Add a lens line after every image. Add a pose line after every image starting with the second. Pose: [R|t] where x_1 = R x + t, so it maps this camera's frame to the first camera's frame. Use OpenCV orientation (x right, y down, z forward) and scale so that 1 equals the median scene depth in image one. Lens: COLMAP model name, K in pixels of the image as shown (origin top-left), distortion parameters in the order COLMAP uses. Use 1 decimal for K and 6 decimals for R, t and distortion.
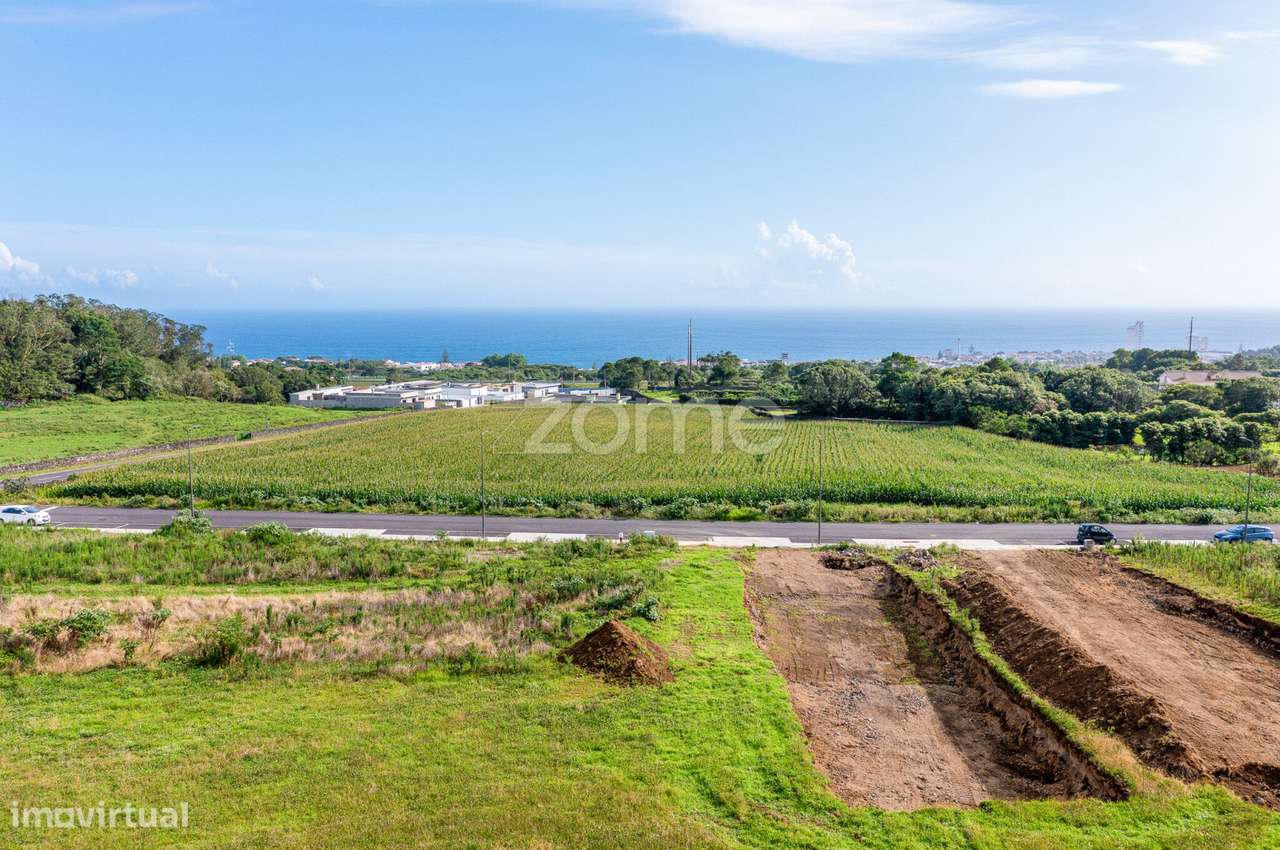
lens RADIAL K [[1023.2, 0, 640.0], [0, 1023.2, 425.0], [0, 0, 1]] dist [0.001505, 0.065234]
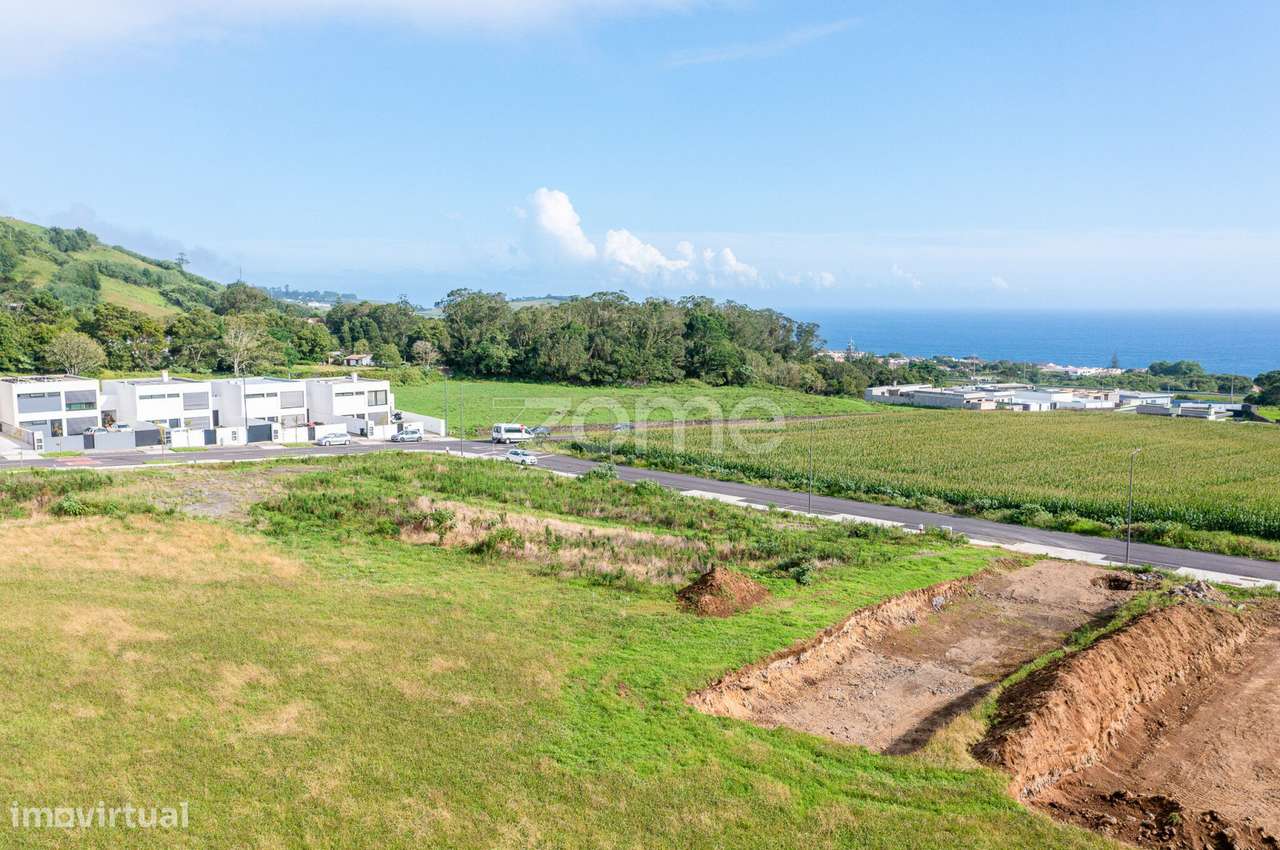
lens RADIAL K [[1036.8, 0, 640.0], [0, 1036.8, 425.0], [0, 0, 1]] dist [0.001097, 0.071504]
pose [[0.804902, 0.074349, -0.588731, 0.332438], [-0.075138, 0.996904, 0.023169, 0.000384], [0.588631, 0.025587, 0.807997, -0.031161]]
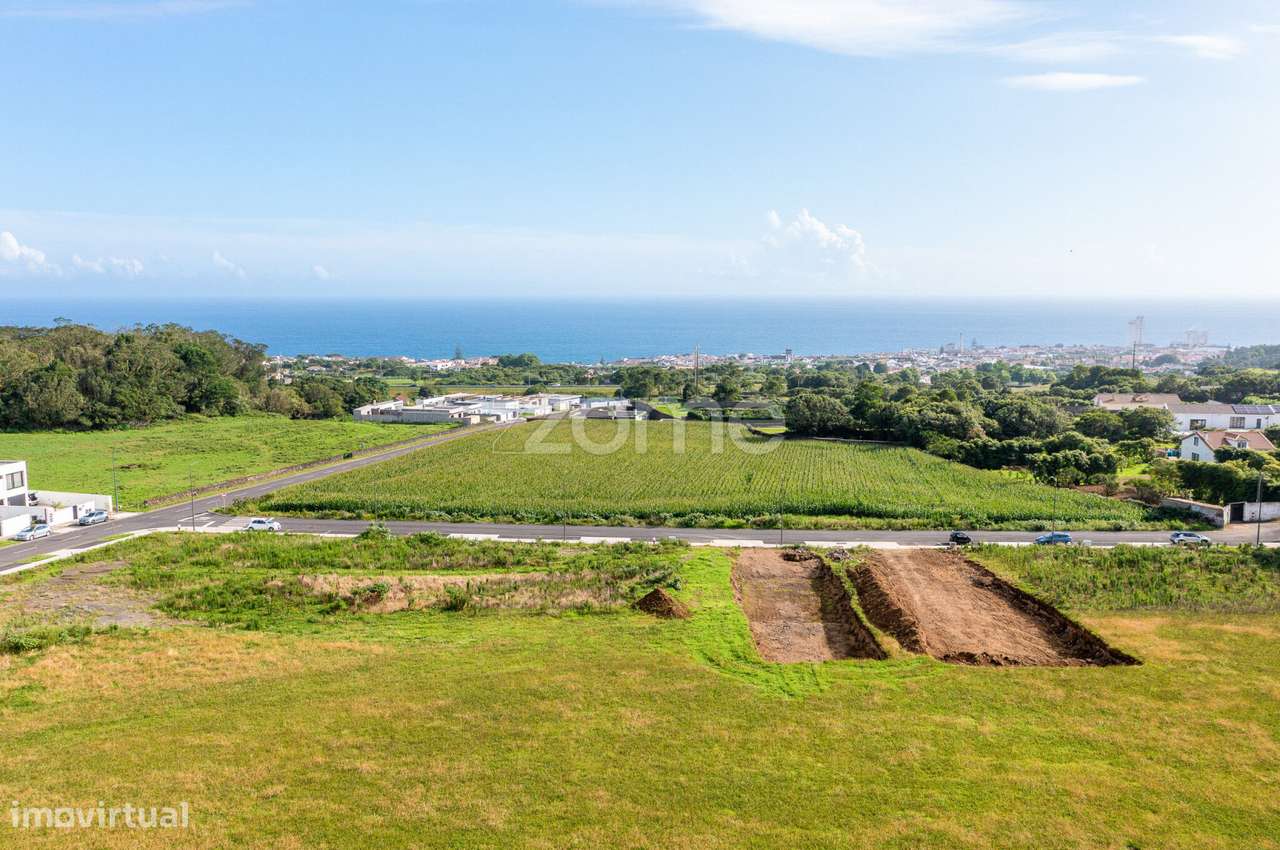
lens RADIAL K [[1023.2, 0, 640.0], [0, 1023.2, 425.0], [0, 0, 1]] dist [0.001505, 0.065234]
pose [[0.999984, 0.000553, -0.005631, -0.028105], [-0.000502, 0.999959, 0.009061, -0.071909], [0.005636, -0.009058, 0.999943, -0.499401]]
